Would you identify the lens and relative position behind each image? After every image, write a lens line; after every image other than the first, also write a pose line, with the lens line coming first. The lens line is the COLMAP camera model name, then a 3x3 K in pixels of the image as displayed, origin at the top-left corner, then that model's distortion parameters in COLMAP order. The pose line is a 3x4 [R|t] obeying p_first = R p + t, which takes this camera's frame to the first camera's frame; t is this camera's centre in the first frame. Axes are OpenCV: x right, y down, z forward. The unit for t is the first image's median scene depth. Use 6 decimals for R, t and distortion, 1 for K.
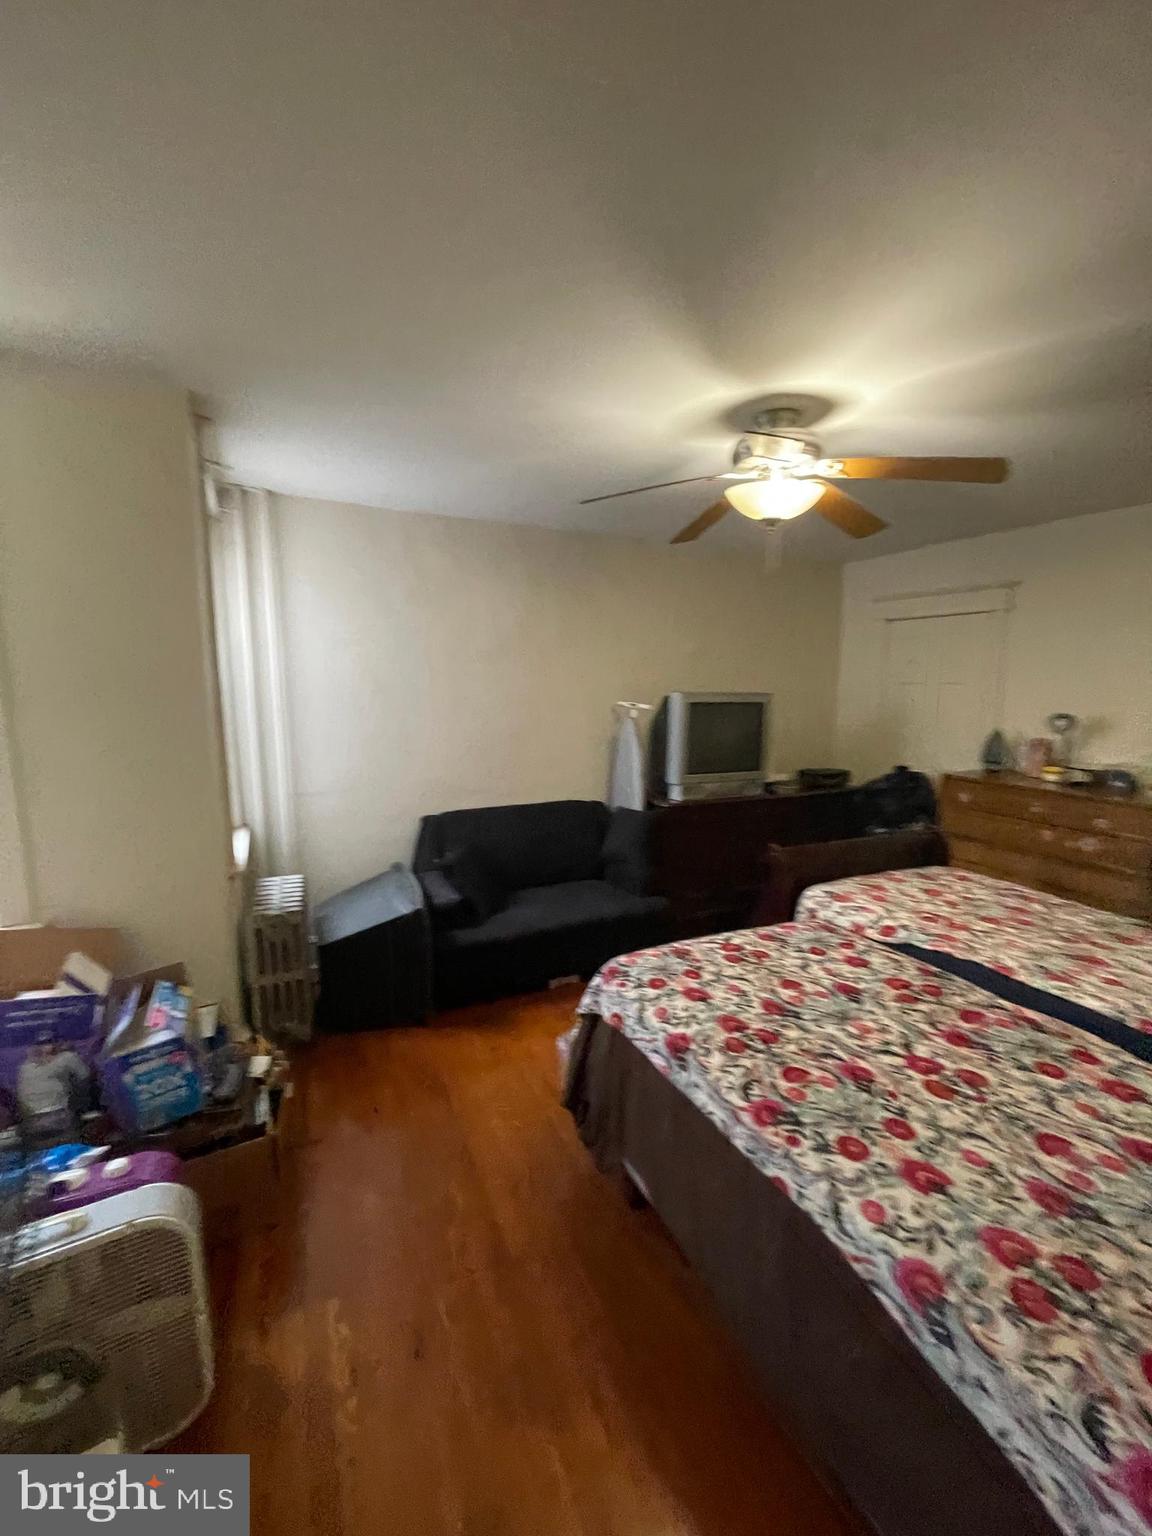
lens RADIAL K [[619.6, 0, 576.0], [0, 619.6, 768.0], [0, 0, 1]] dist [-0.014175, 0.002946]
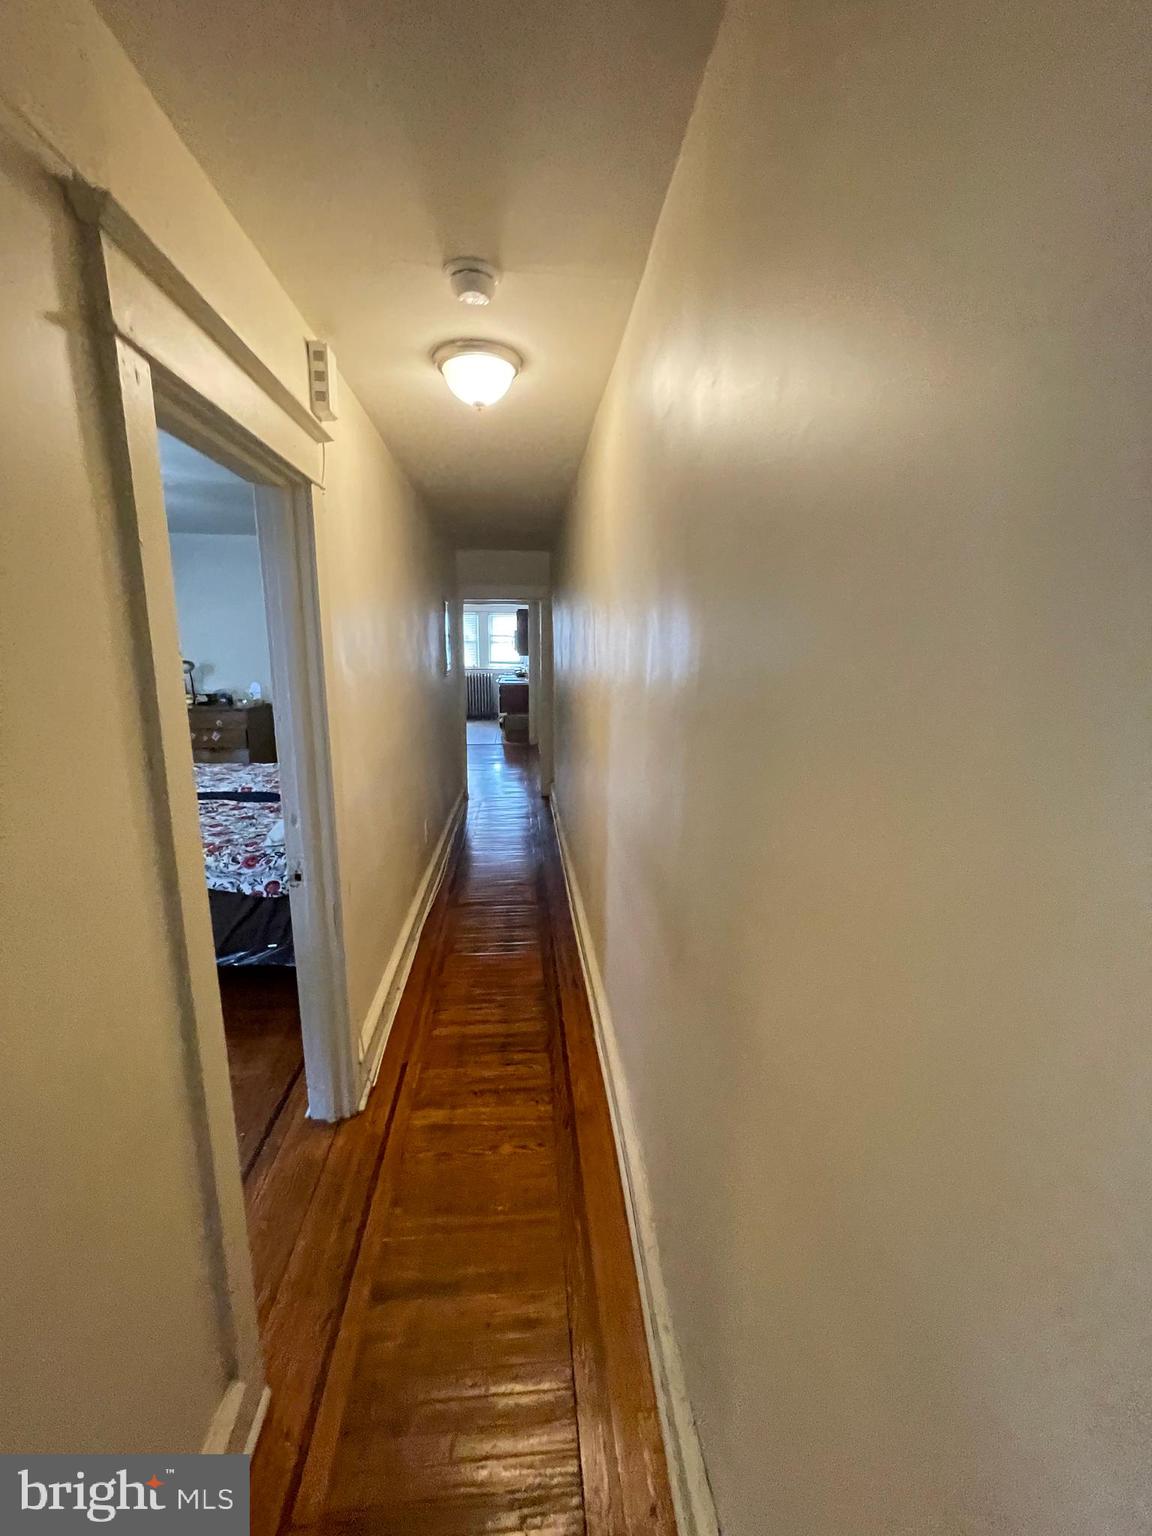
lens RADIAL K [[619.6, 0, 576.0], [0, 619.6, 768.0], [0, 0, 1]] dist [-0.014175, 0.002946]
pose [[0.340148, -0.192538, 0.920450, -0.087875], [0.121521, 0.979608, 0.160005, 0.011753], [-0.932487, 0.057429, 0.356609, -0.113444]]
